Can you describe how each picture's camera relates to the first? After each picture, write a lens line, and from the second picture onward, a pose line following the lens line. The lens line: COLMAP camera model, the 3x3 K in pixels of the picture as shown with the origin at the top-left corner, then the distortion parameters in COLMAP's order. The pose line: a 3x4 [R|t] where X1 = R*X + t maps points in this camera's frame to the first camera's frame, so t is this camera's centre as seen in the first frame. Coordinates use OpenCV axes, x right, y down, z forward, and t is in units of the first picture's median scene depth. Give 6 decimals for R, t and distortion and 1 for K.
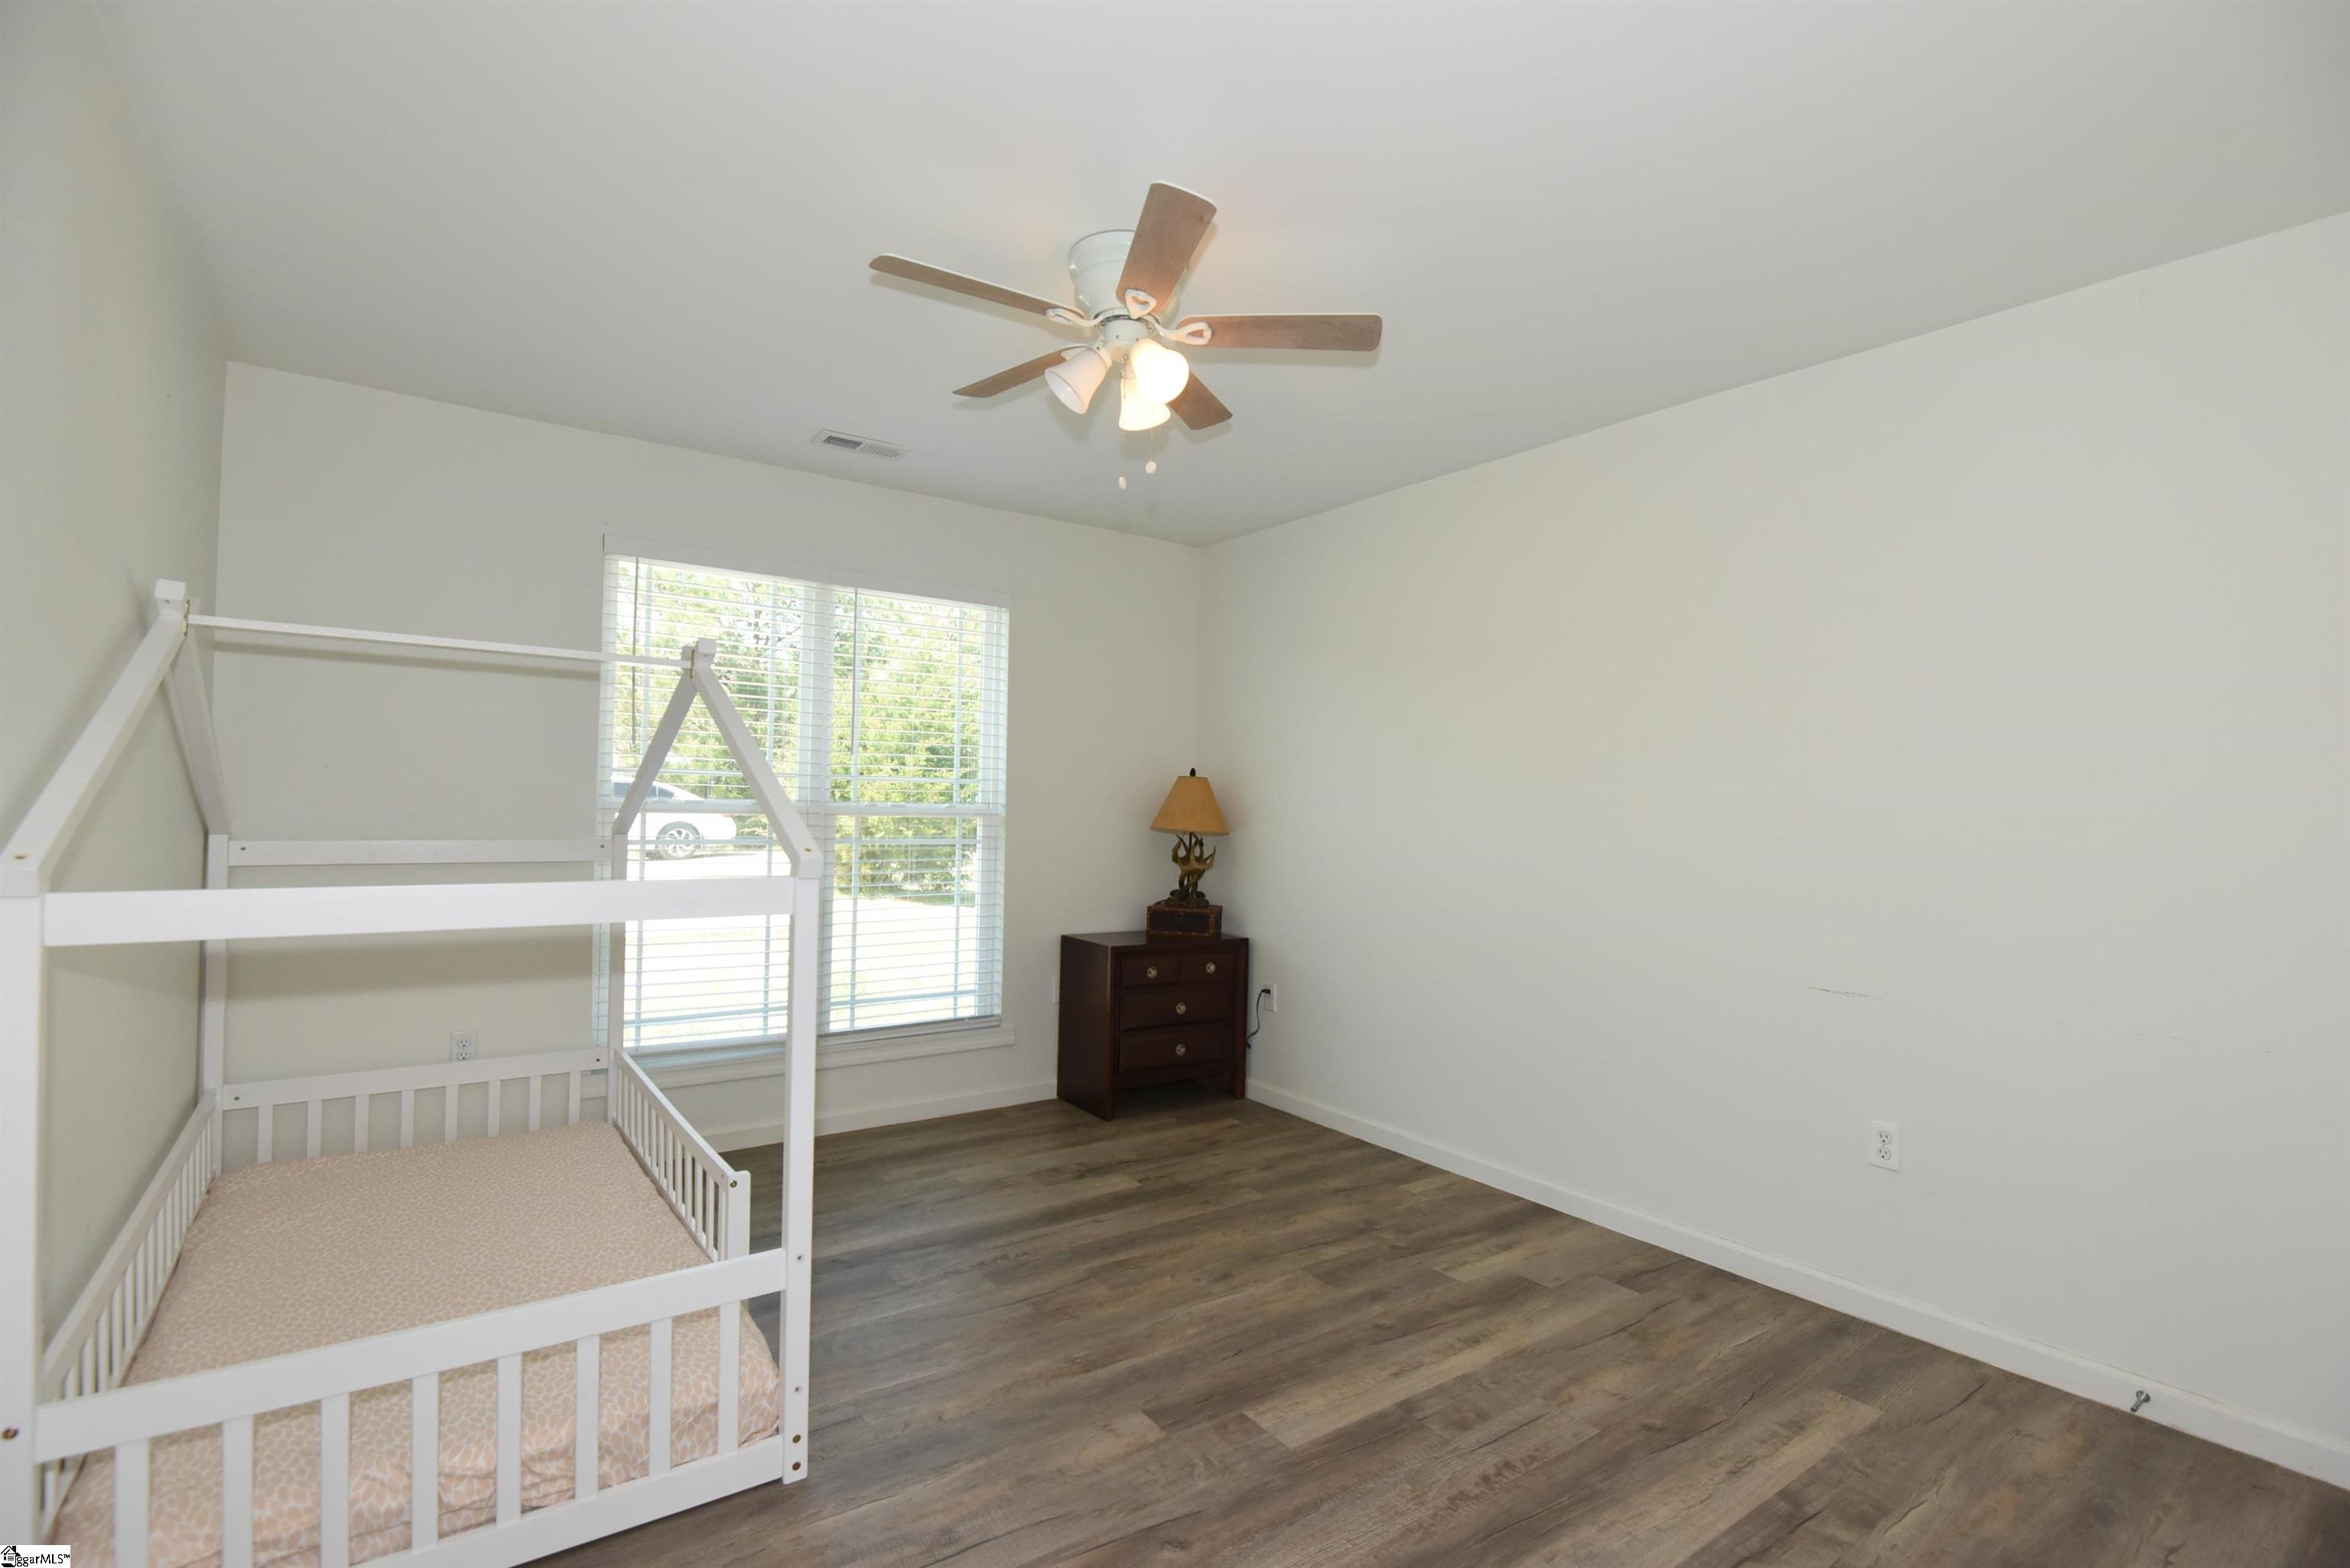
lens RADIAL K [[1089.3, 0, 1182.6], [0, 1089.3, 791.7], [0, 0, 1]] dist [-0.001692, -0.011823]
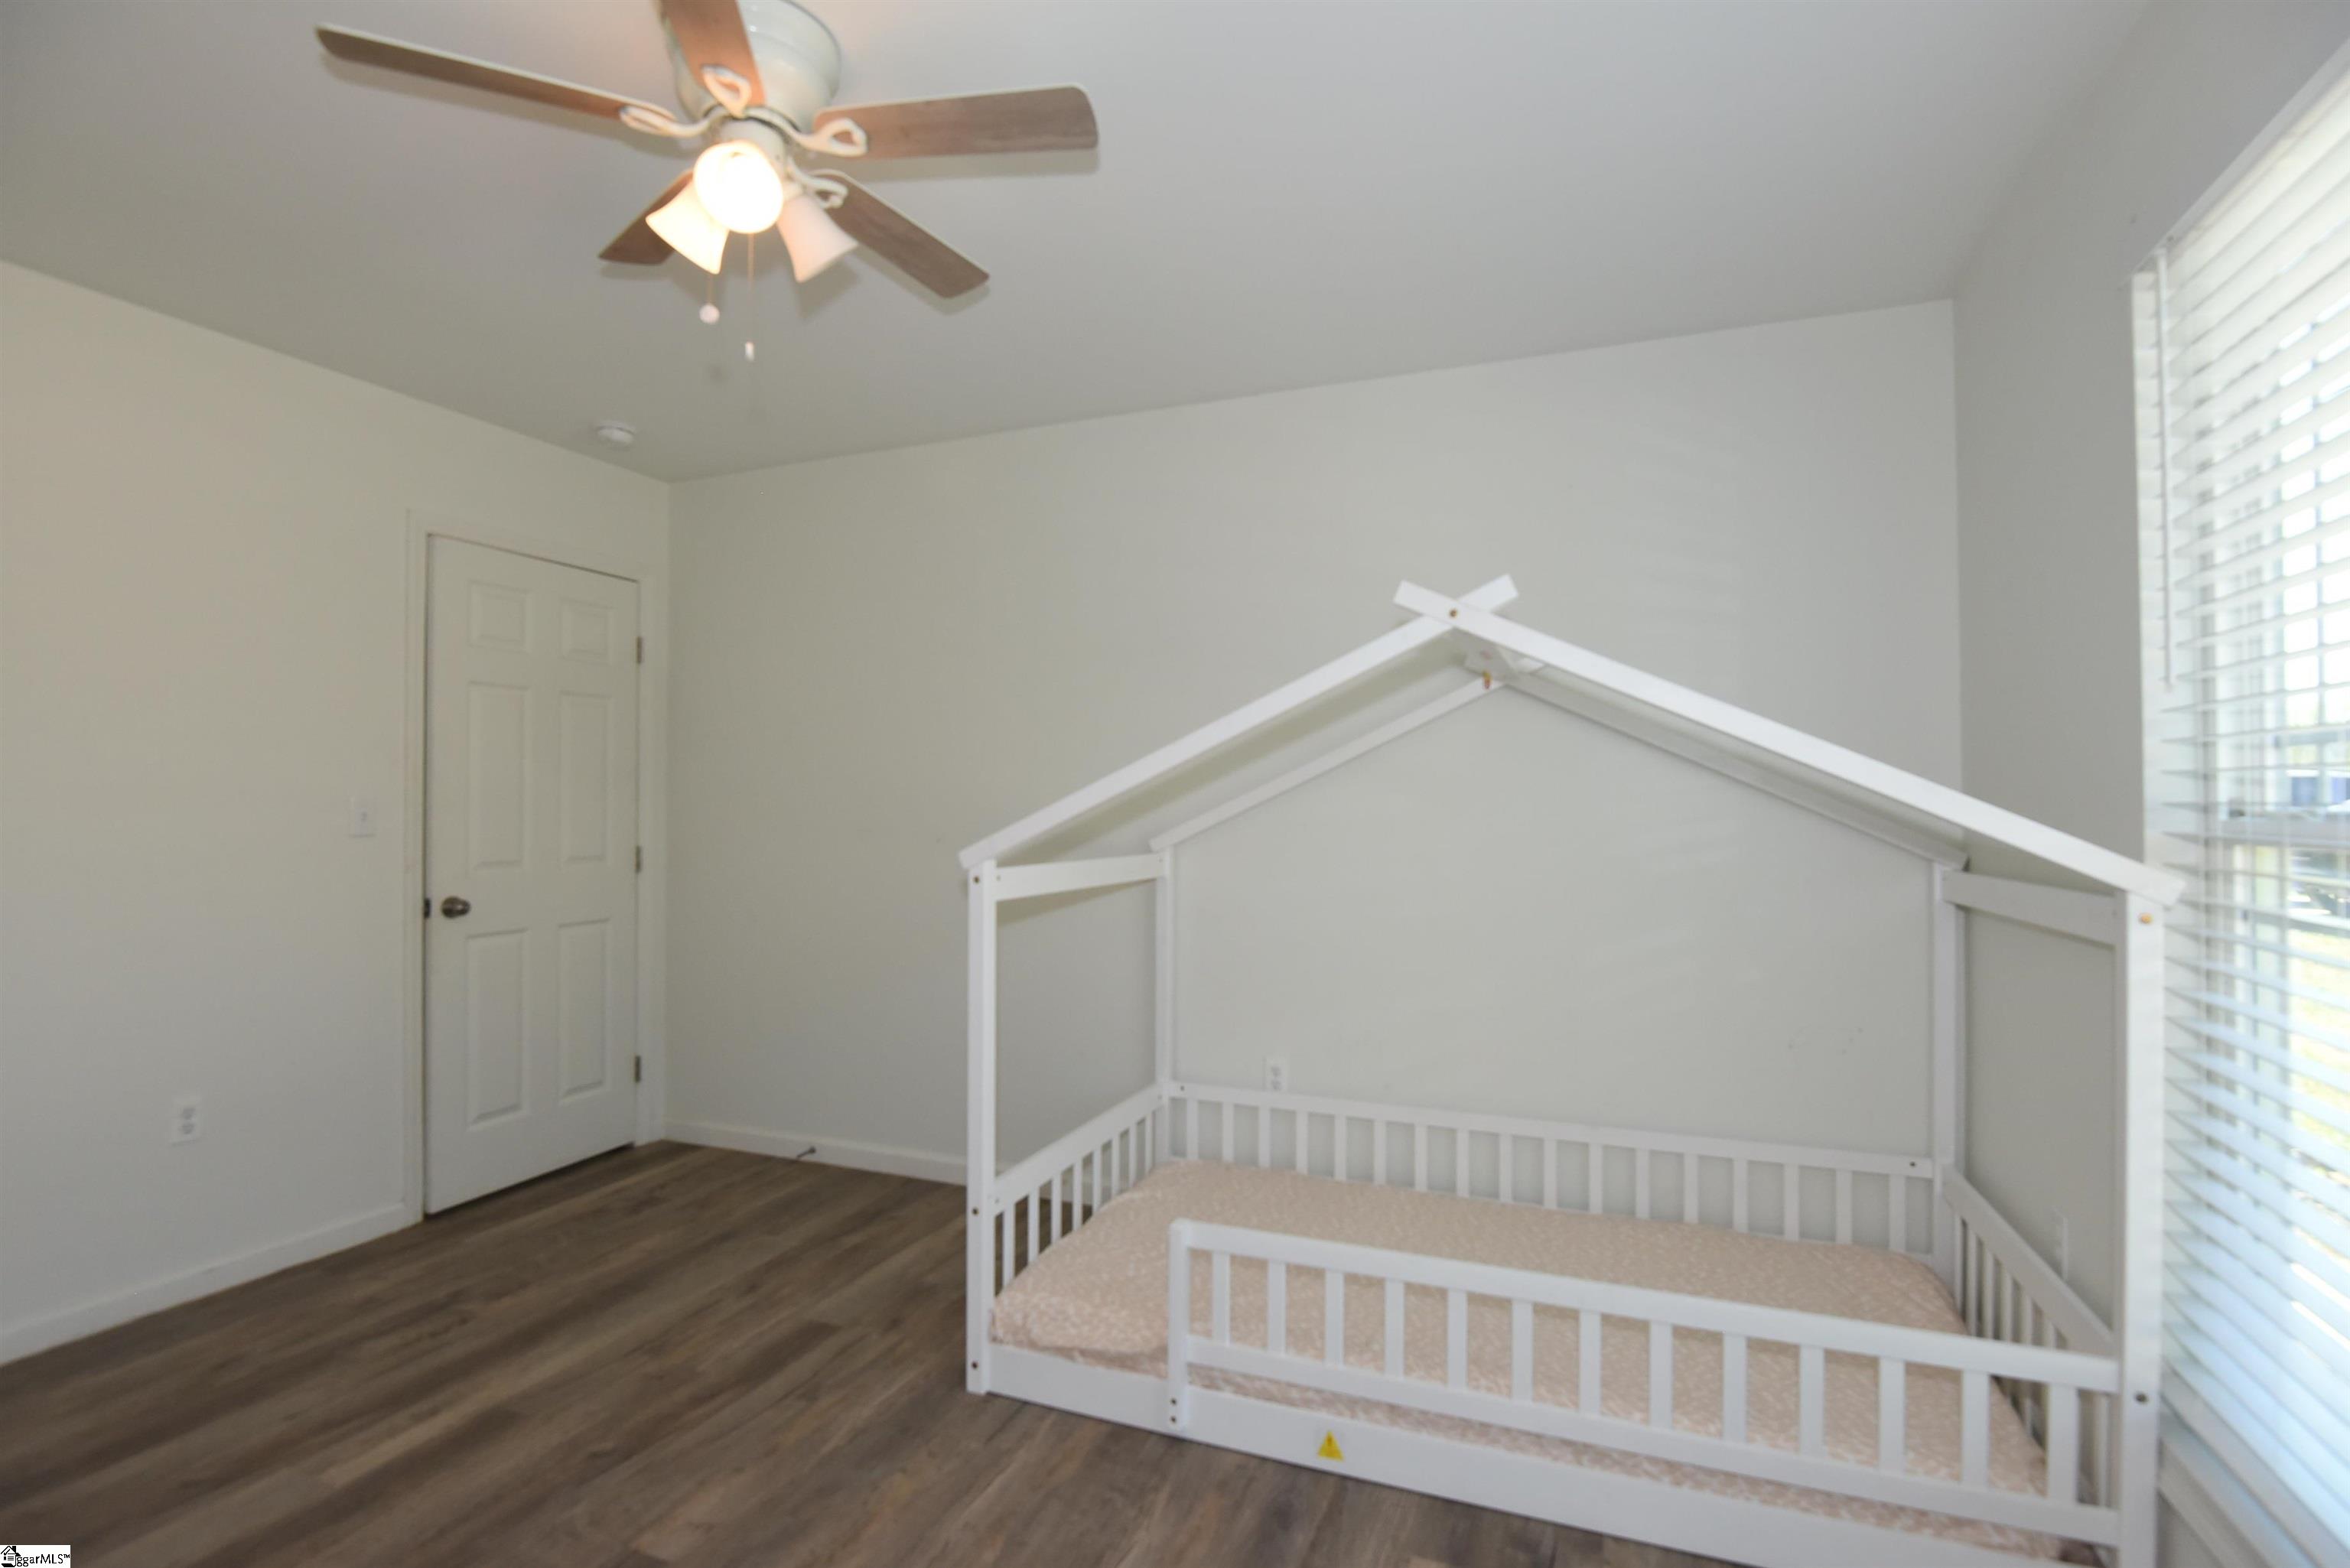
lens RADIAL K [[1089.3, 0, 1182.6], [0, 1089.3, 791.7], [0, 0, 1]] dist [-0.001692, -0.011823]
pose [[-0.849962, -0.029965, -0.525991, 0.044468], [-0.014523, 0.999334, -0.033462, 0.016433], [0.526644, -0.020803, -0.849832, 1.100537]]
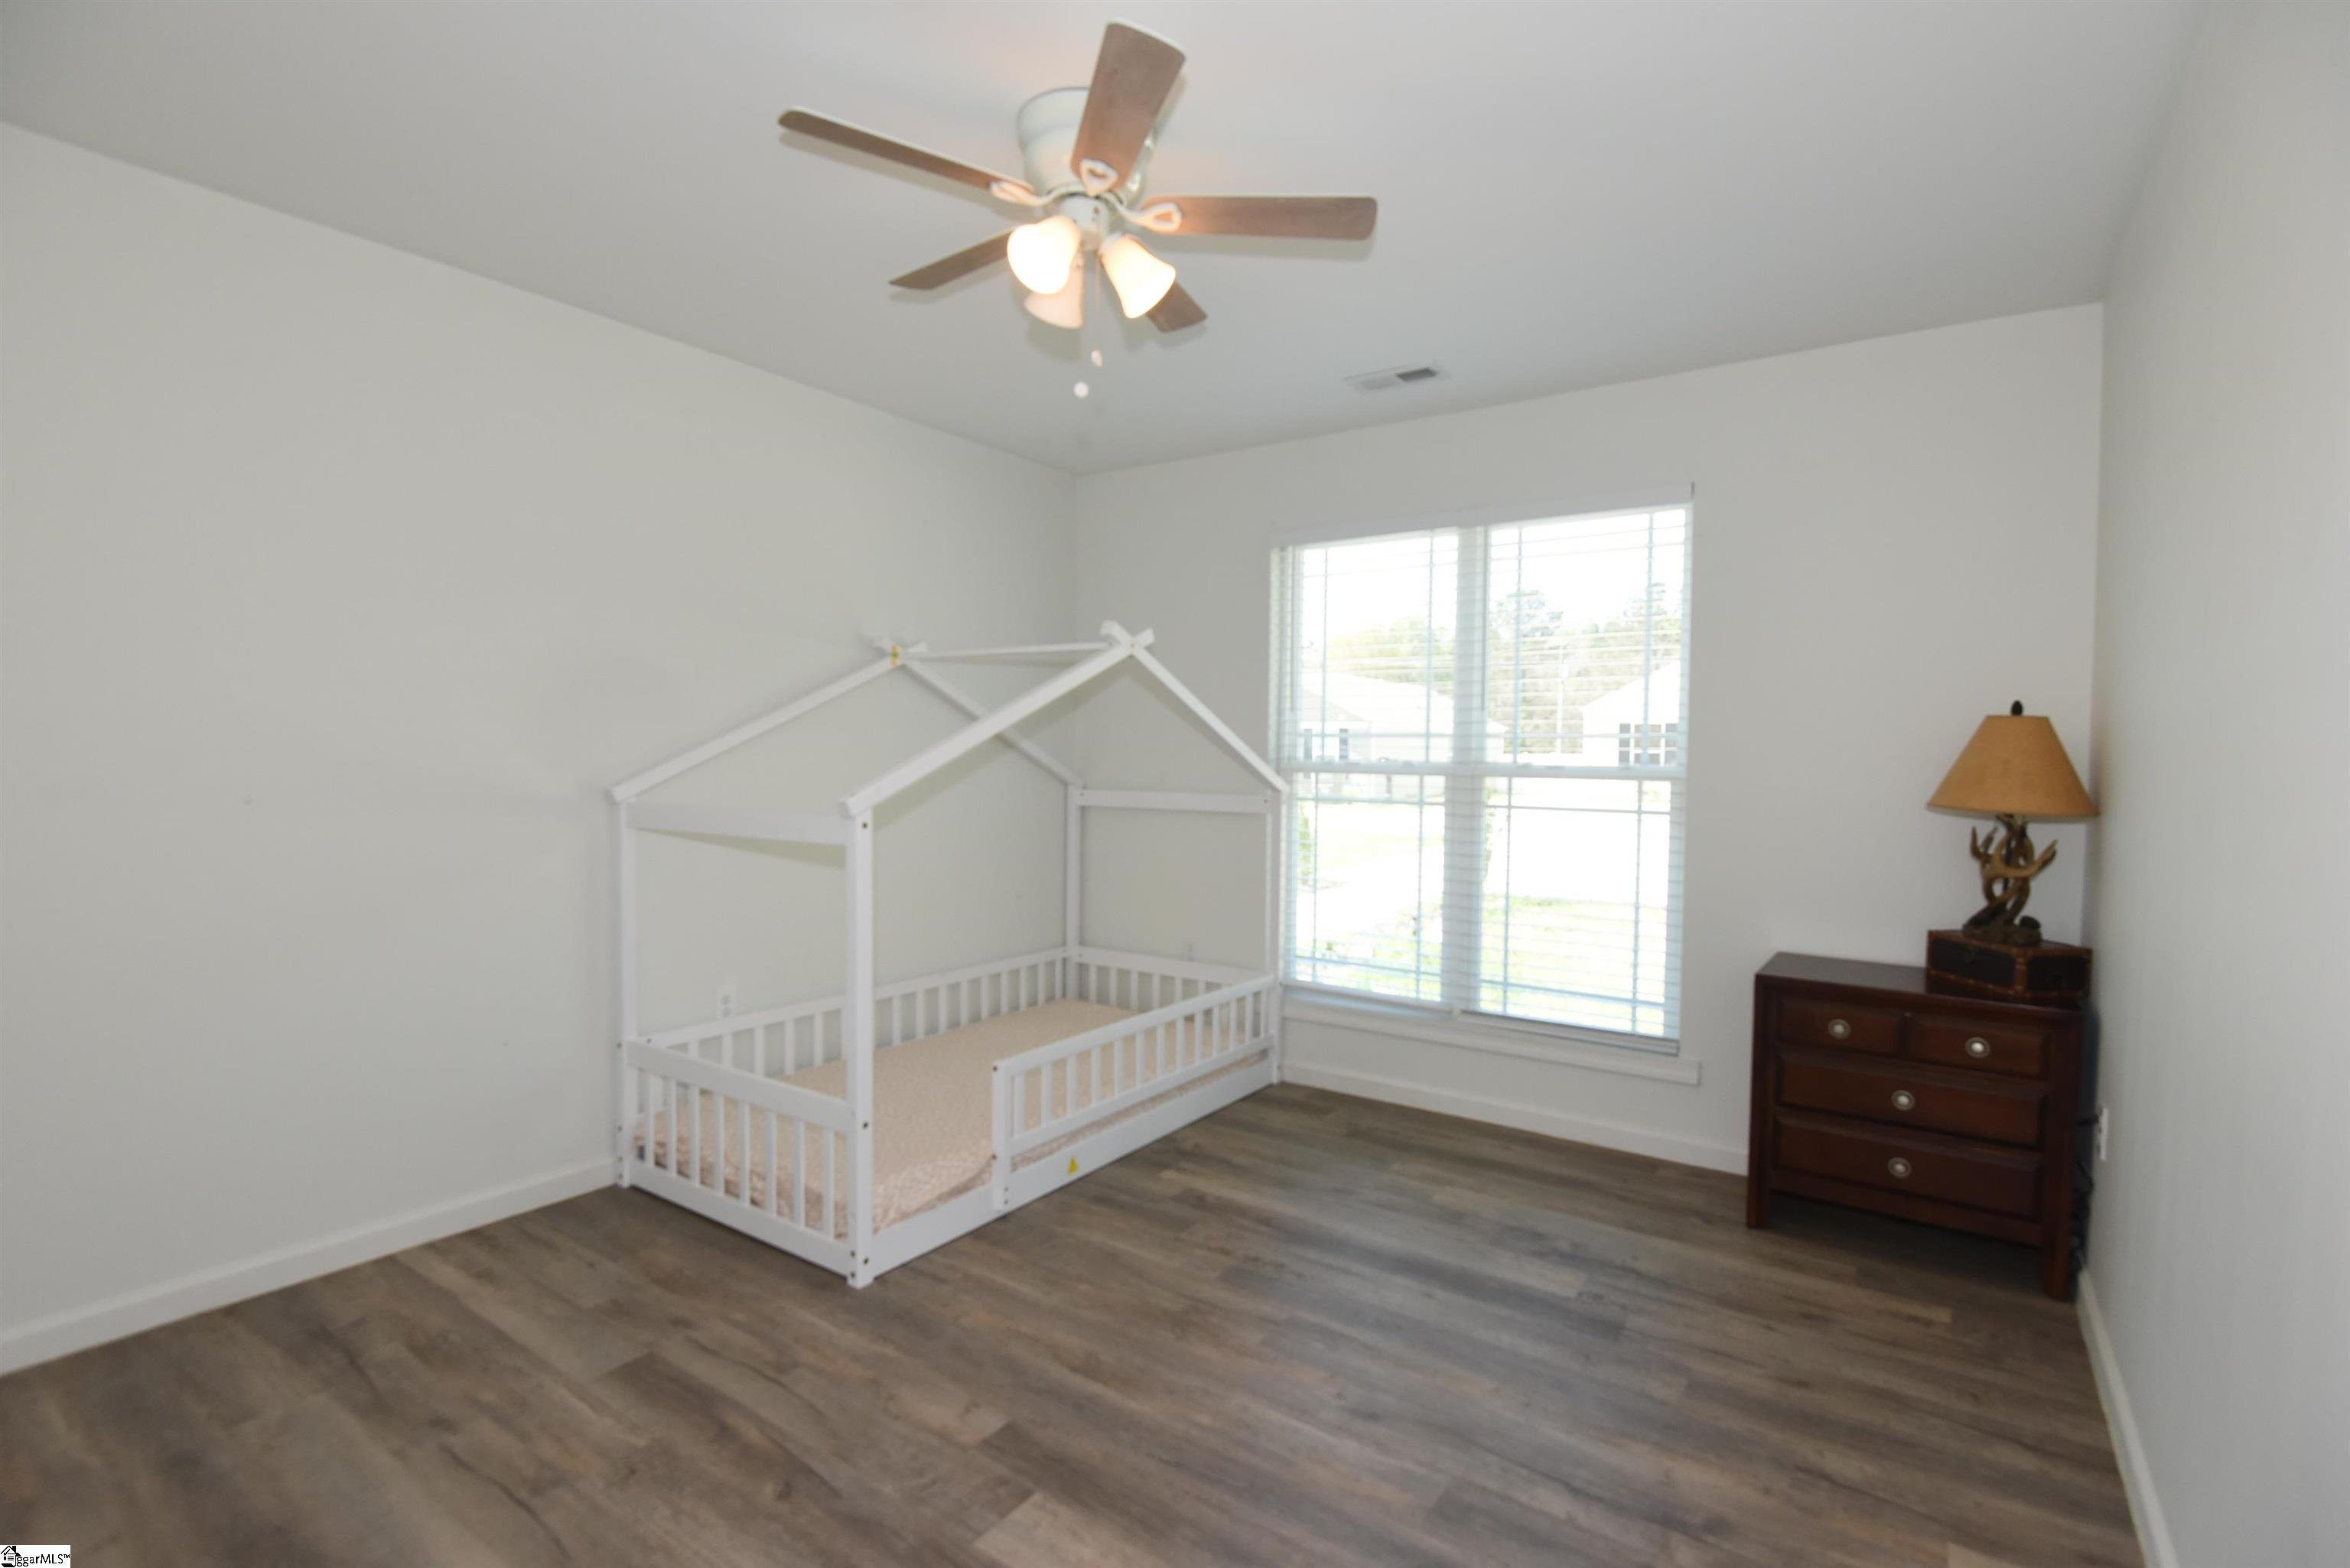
lens RADIAL K [[1089.3, 0, 1182.6], [0, 1089.3, 791.7], [0, 0, 1]] dist [-0.001692, -0.011823]
pose [[0.326463, 0.016658, -0.945063, 0.504968], [0.007117, 0.999773, 0.020080, 0.014379], [0.945183, -0.013281, 0.326271, 0.494832]]
